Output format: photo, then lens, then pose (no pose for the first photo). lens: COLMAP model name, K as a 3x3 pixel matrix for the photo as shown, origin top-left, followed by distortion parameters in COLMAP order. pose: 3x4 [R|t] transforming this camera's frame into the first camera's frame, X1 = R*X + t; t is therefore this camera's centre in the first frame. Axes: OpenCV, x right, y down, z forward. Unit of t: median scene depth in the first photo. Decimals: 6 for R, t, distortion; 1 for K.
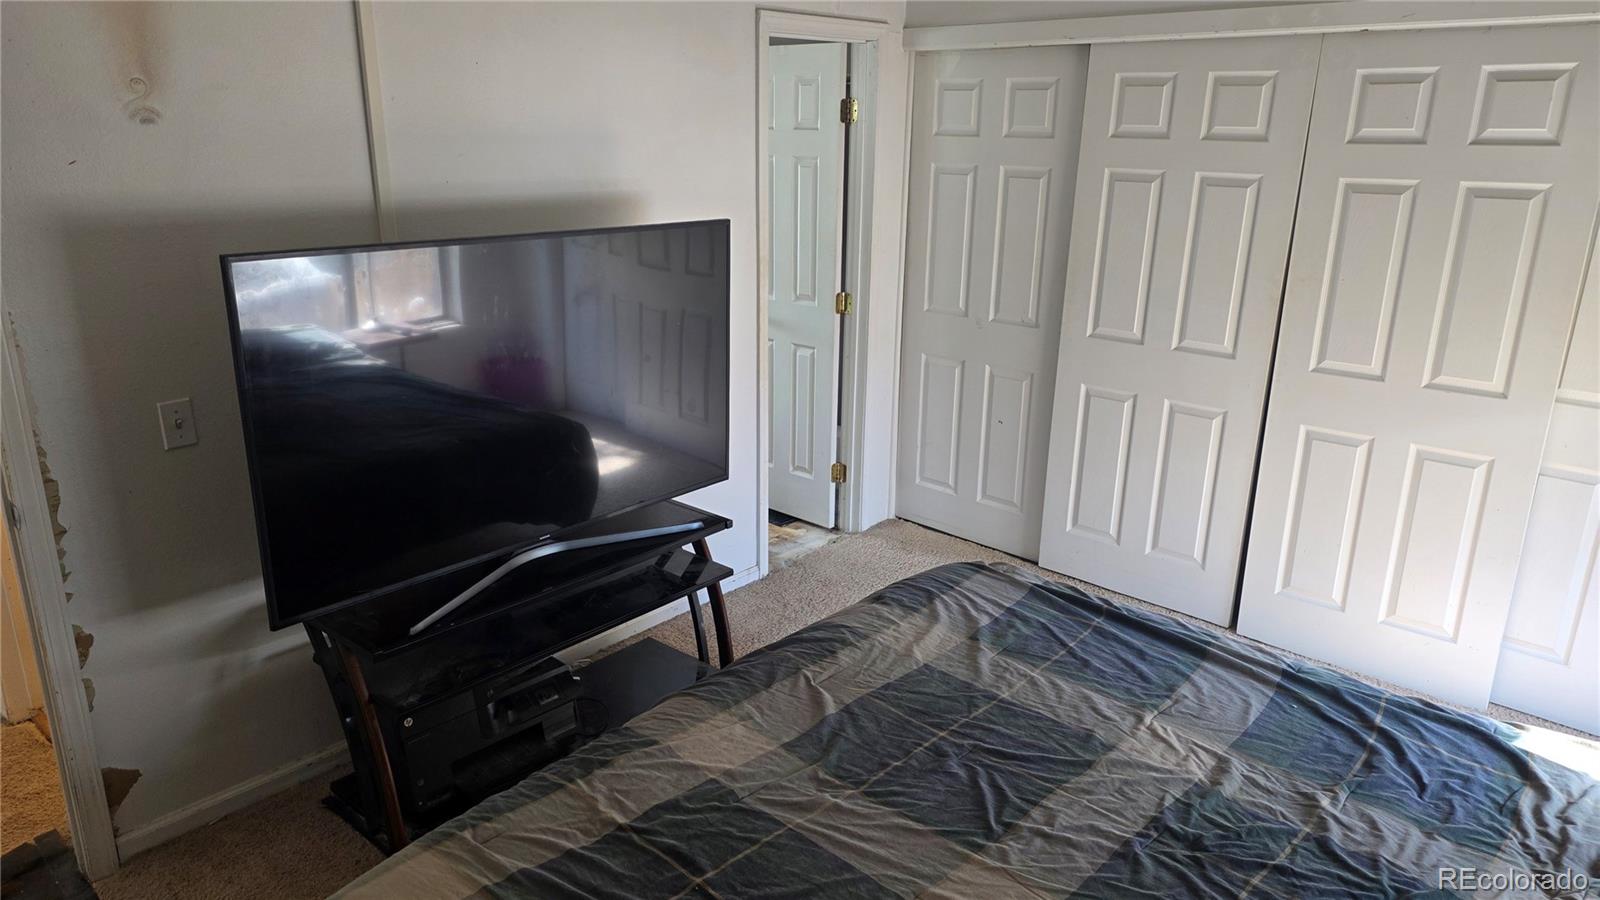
lens RADIAL K [[1054.8, 0, 792.7], [0, 1054.8, 456.2], [0, 0, 1]] dist [0.064404, -0.044183]
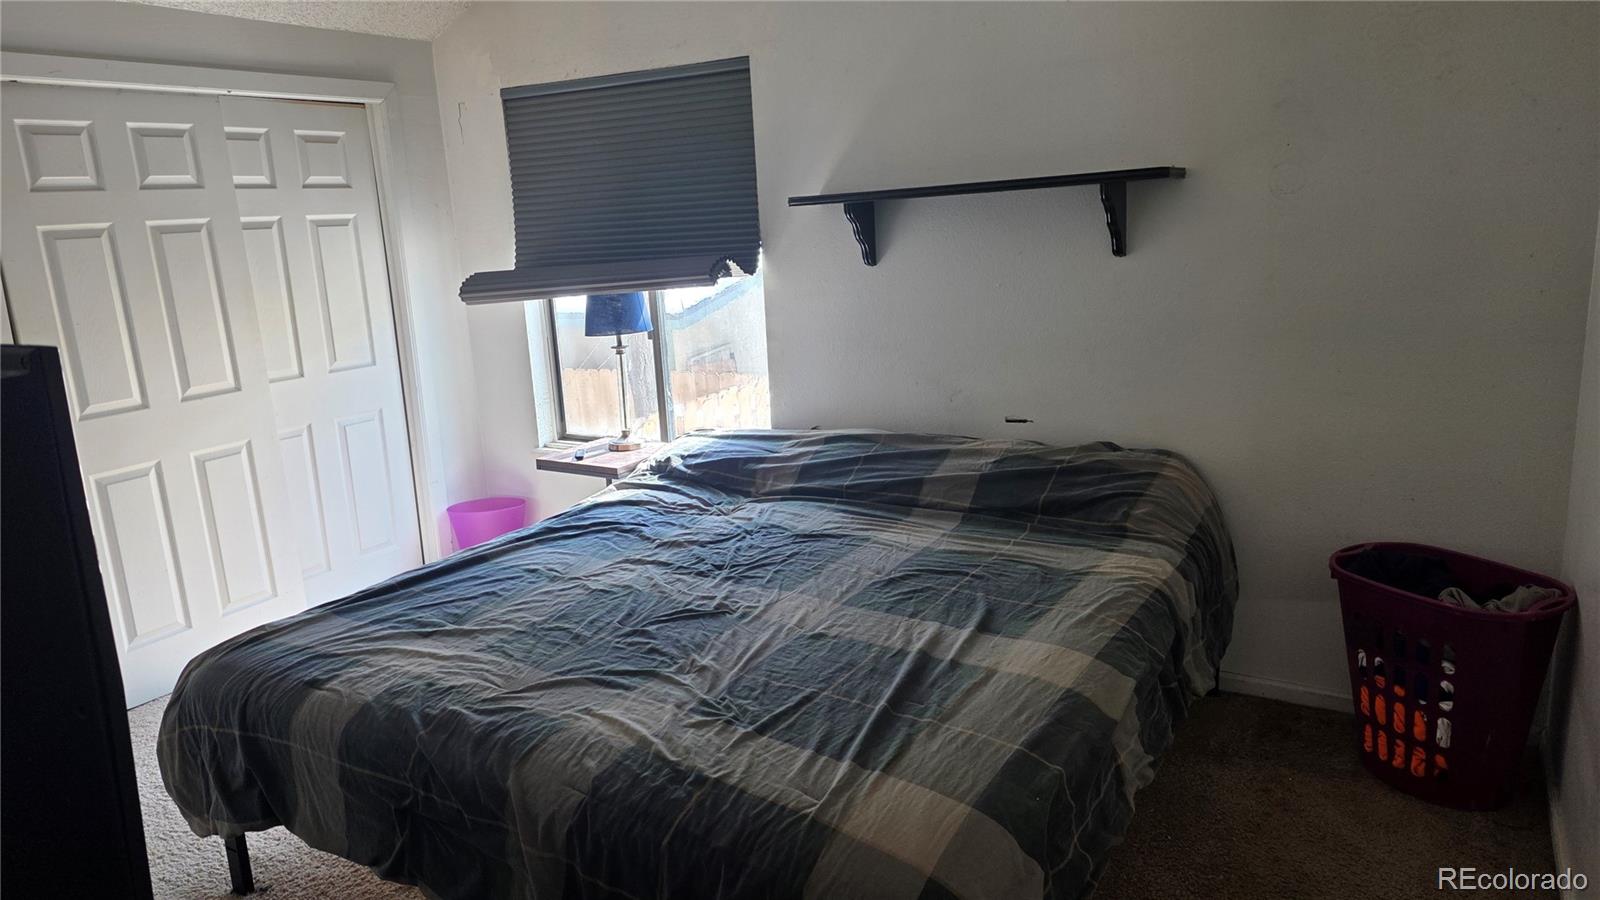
lens RADIAL K [[1054.8, 0, 794.3], [0, 1054.8, 442.3], [0, 0, 1]] dist [0.064404, -0.044183]
pose [[-0.190308, -0.218974, 0.956992, -0.770165], [0.345385, 0.897553, 0.274057, -0.139729], [-0.918962, 0.382686, -0.095182, 0.661214]]
